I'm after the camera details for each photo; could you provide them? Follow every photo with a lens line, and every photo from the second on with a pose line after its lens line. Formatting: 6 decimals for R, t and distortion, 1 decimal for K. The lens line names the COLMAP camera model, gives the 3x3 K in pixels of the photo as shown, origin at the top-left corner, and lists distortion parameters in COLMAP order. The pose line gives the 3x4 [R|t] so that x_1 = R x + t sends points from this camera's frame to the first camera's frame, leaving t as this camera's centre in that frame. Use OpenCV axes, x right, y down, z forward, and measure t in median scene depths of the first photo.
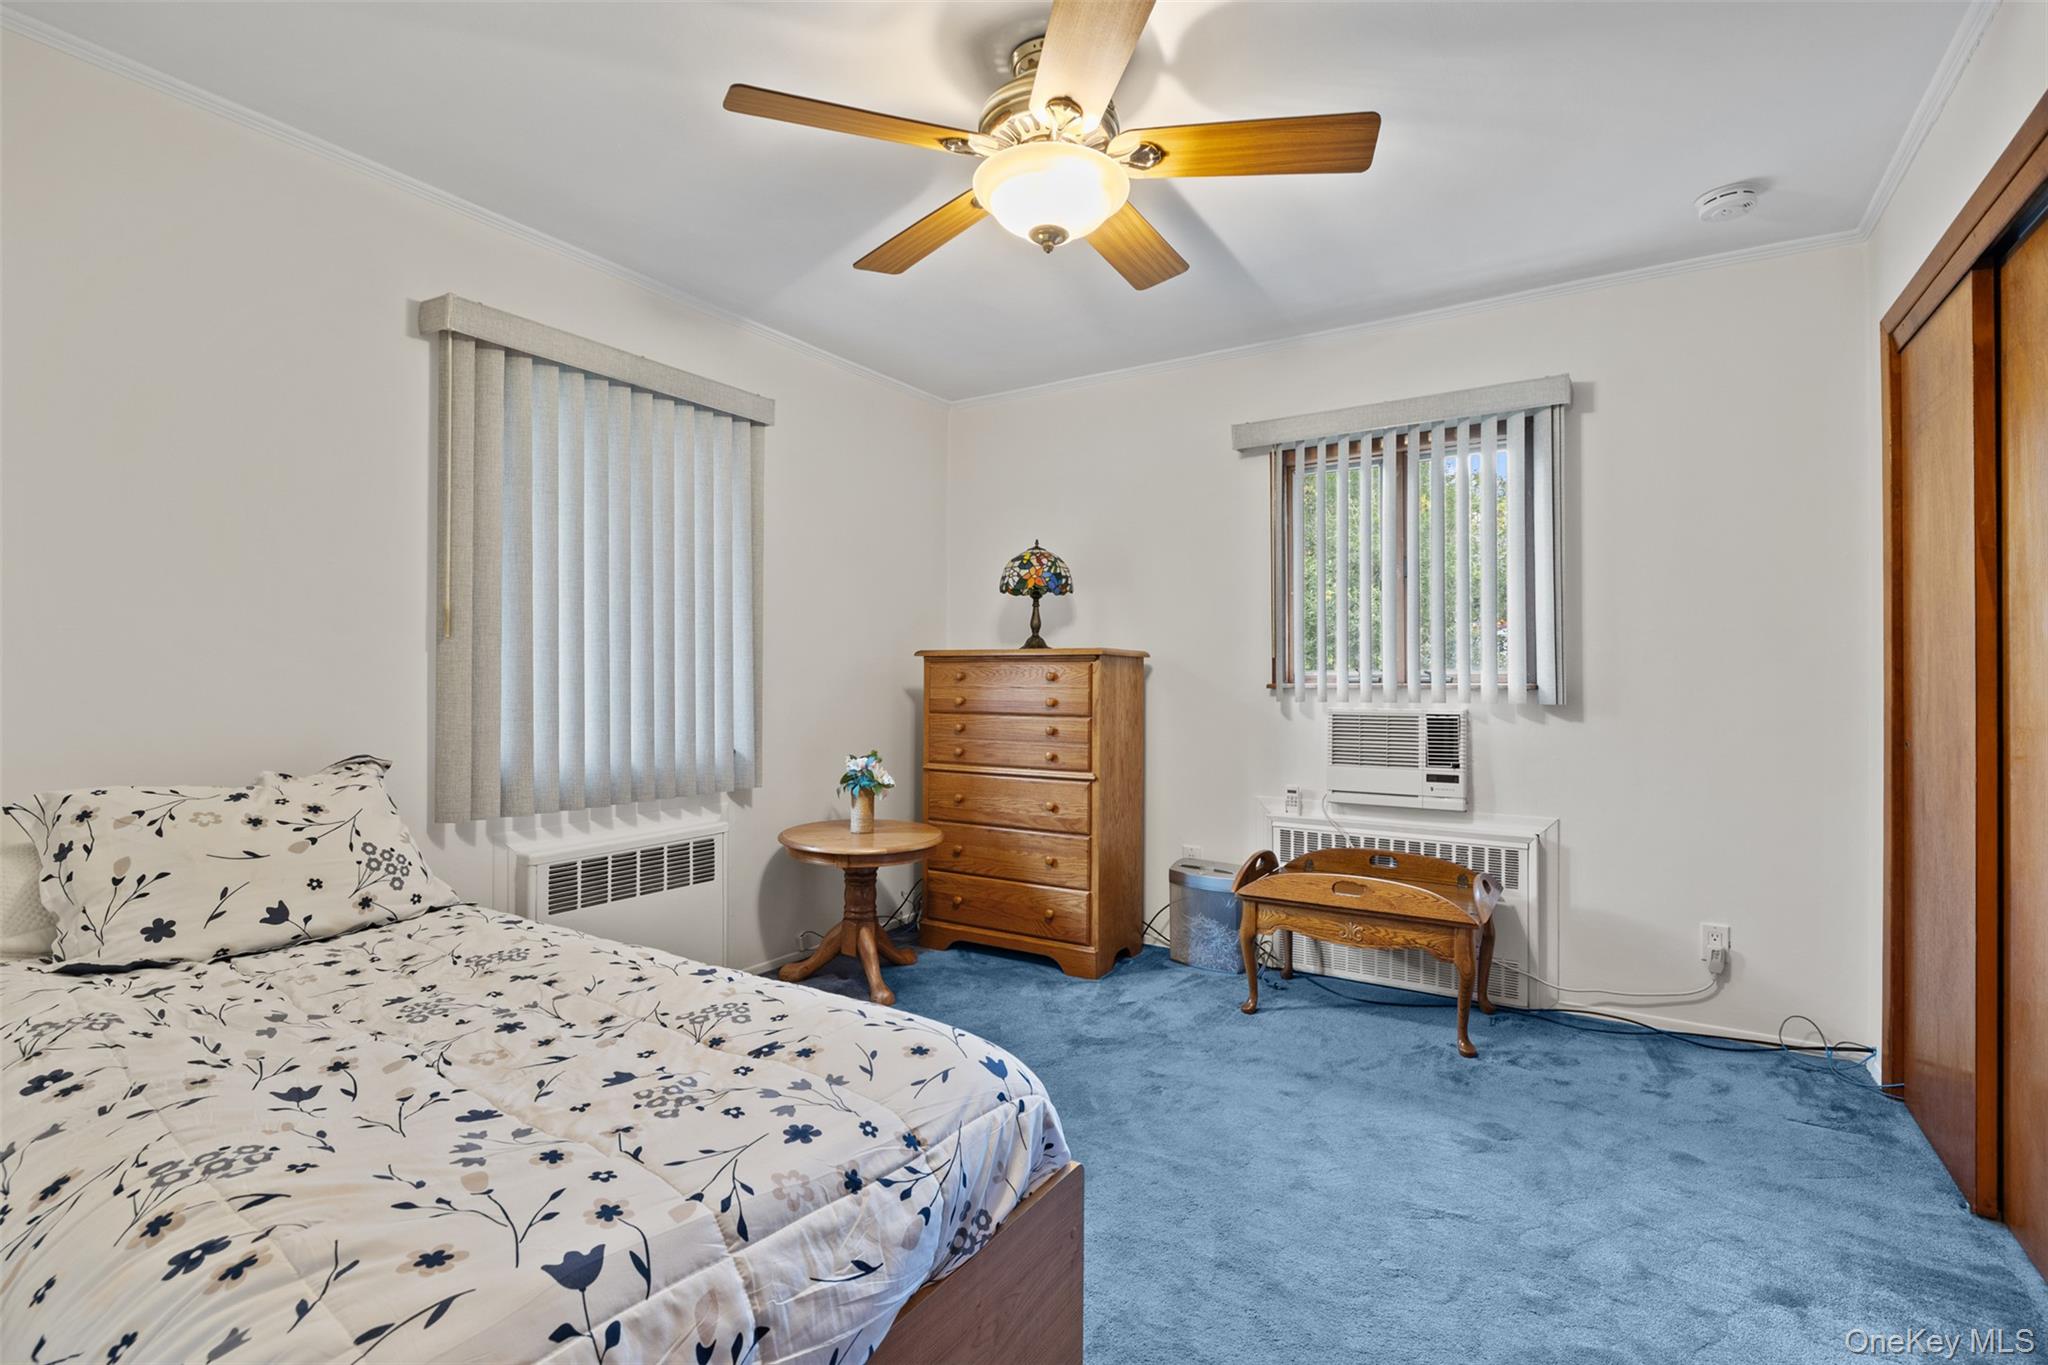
lens RADIAL K [[939.3, 0, 1026.8], [0, 939.3, 675.5], [0, 0, 1]] dist [-0.002429, -0.000133]
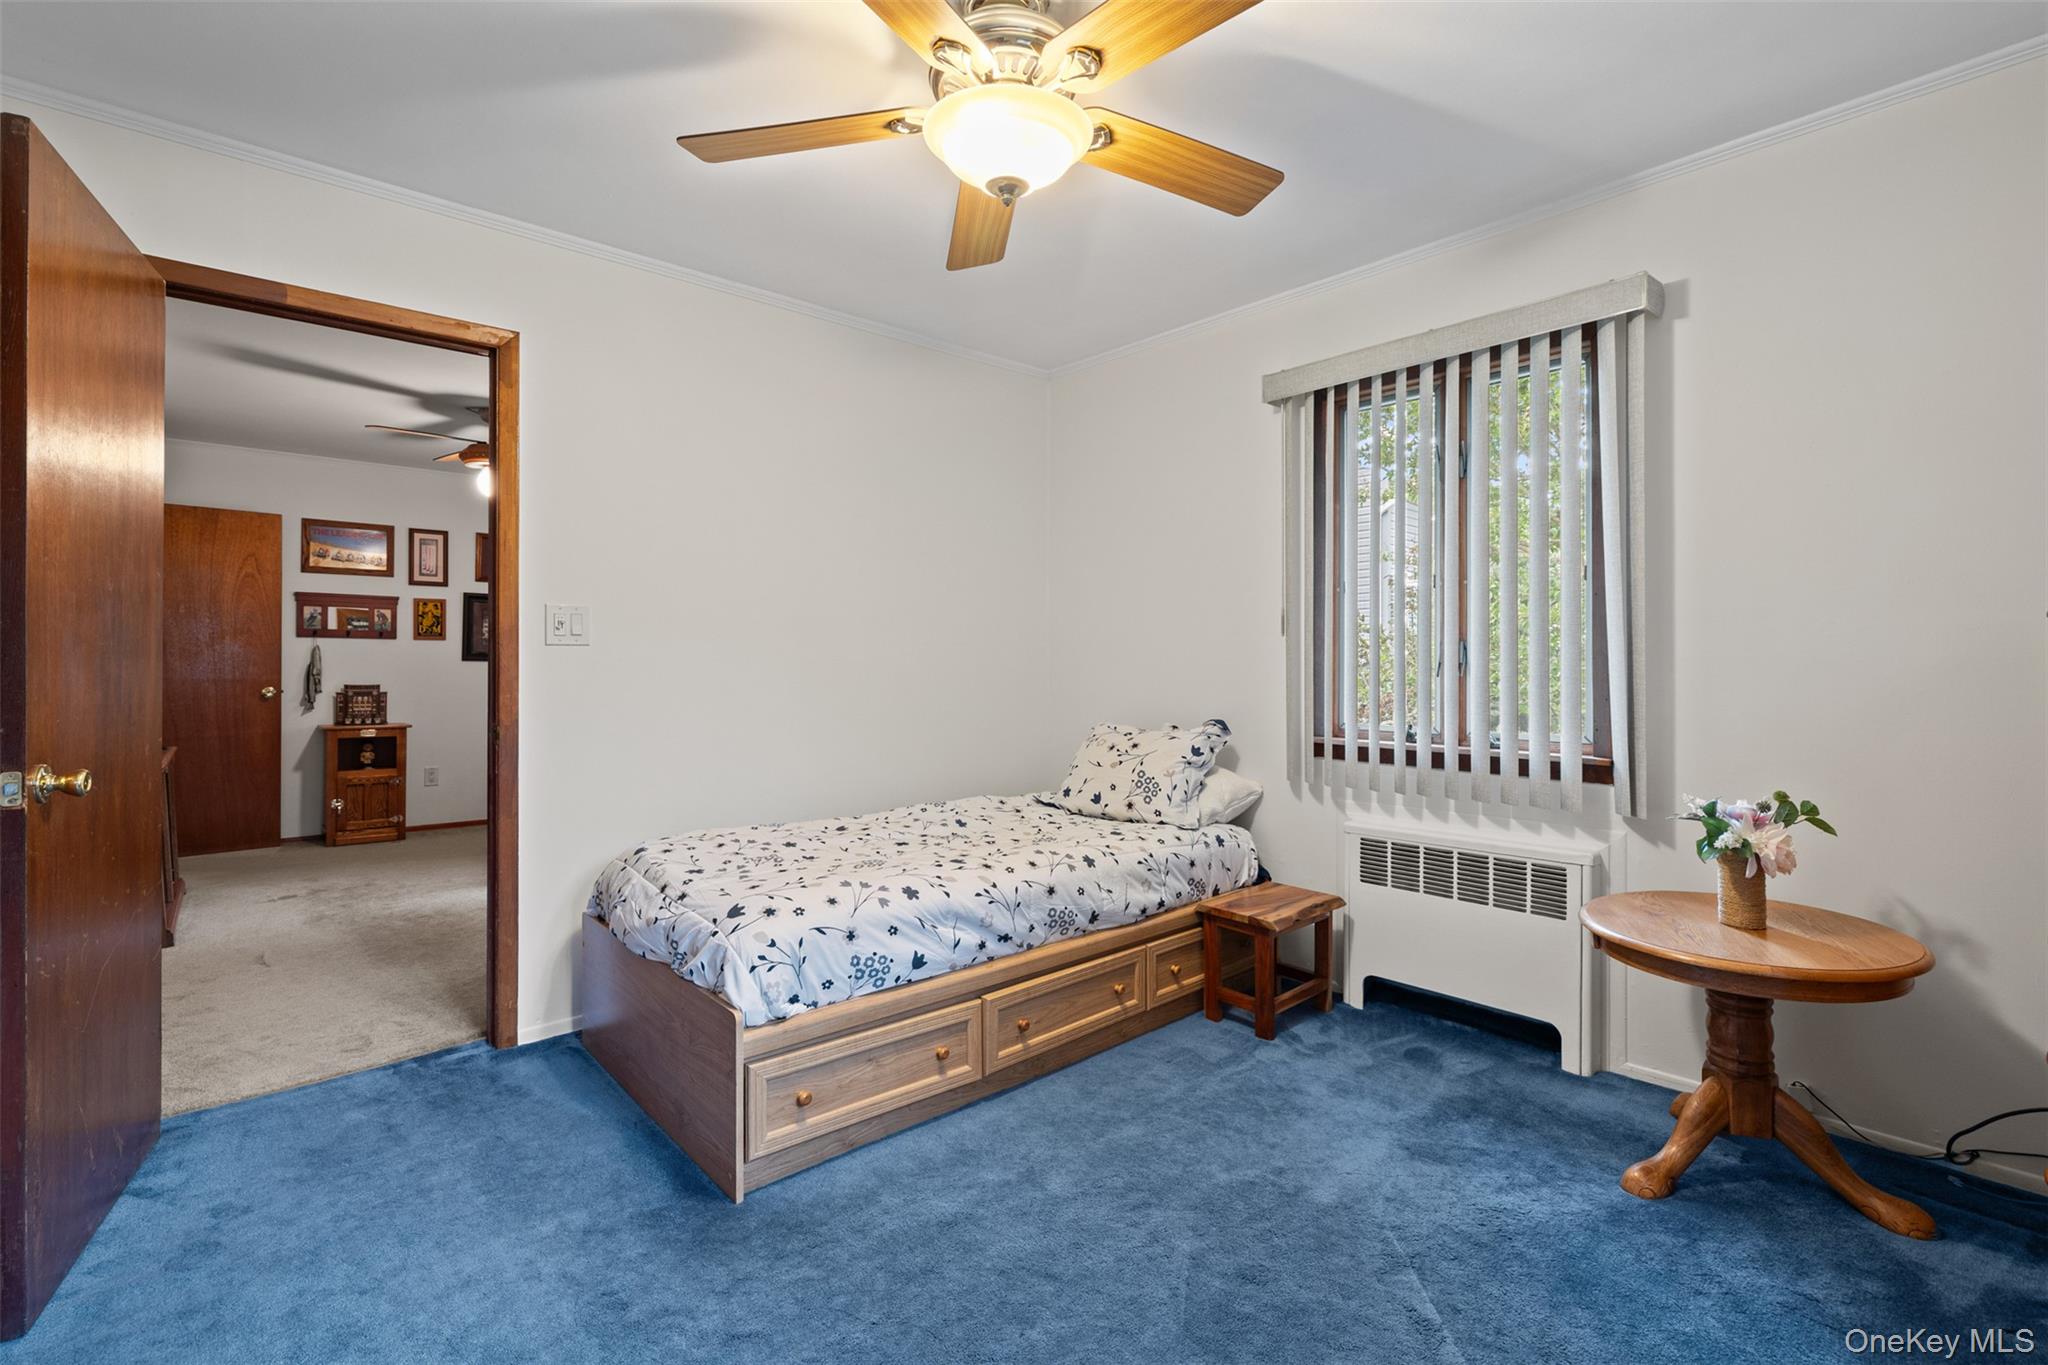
lens RADIAL K [[939.3, 0, 1026.8], [0, 939.3, 675.5], [0, 0, 1]] dist [-0.002429, -0.000133]
pose [[-0.262150, 0.005878, -0.965009, 1.097461], [0.001788, 0.999983, 0.005605, 0.009084], [0.965025, -0.000256, -0.262156, 1.513601]]
